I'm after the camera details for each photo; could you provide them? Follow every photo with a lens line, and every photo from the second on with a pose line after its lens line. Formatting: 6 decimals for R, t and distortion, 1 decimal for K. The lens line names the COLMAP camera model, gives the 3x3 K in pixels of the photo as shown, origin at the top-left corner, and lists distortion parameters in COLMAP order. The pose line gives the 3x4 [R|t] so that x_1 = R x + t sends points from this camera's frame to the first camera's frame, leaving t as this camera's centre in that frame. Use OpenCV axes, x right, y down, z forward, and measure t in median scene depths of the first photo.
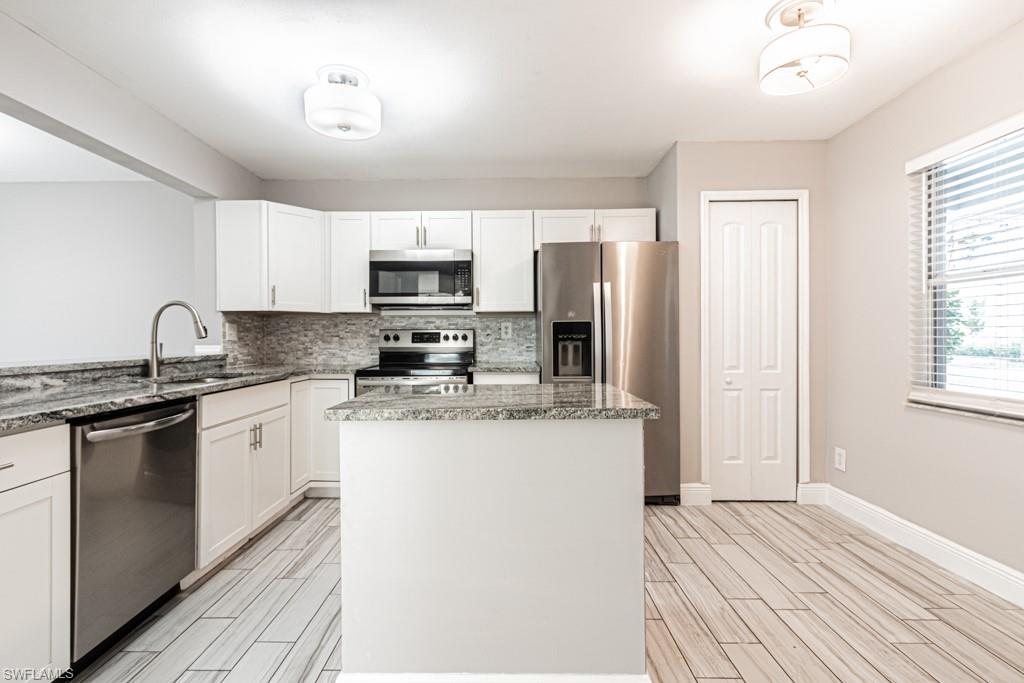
lens RADIAL K [[488.1, 0, 511.3], [0, 488.1, 341.1], [0, 0, 1]] dist [0.013303, -0.000635]
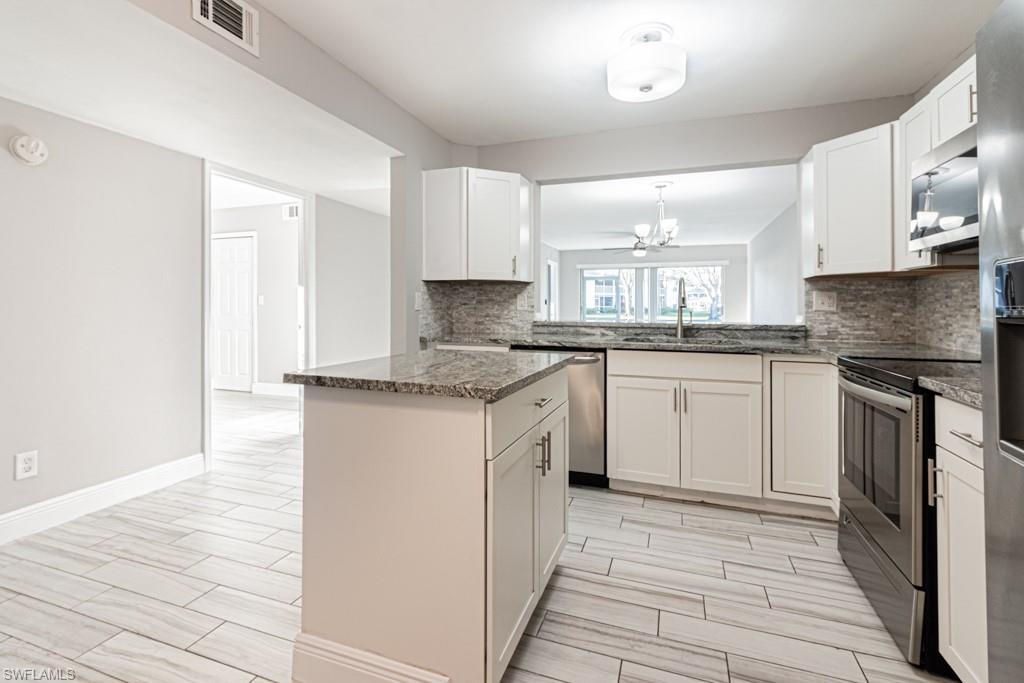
lens RADIAL K [[488.1, 0, 452.0], [0, 488.1, 299.9], [0, 0, 1]] dist [0.013303, -0.000635]
pose [[-0.425485, -0.003937, -0.904957, 0.559218], [-0.008052, 0.999967, -0.000565, -0.016181], [0.904930, 0.007046, -0.425503, 0.849814]]
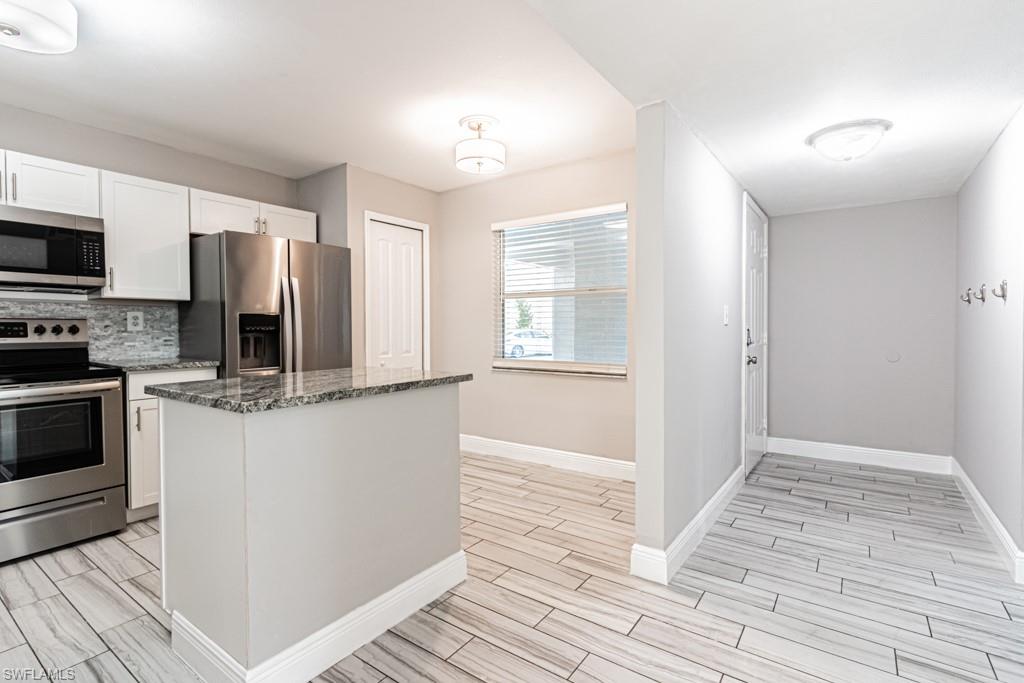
lens RADIAL K [[488.1, 0, 505.3], [0, 488.1, 337.3], [0, 0, 1]] dist [0.013303, -0.000635]
pose [[0.583468, -0.013427, 0.812025, -0.401379], [0.008089, 0.999910, 0.010722, 0.002021], [-0.812096, 0.000313, 0.583524, 0.001959]]
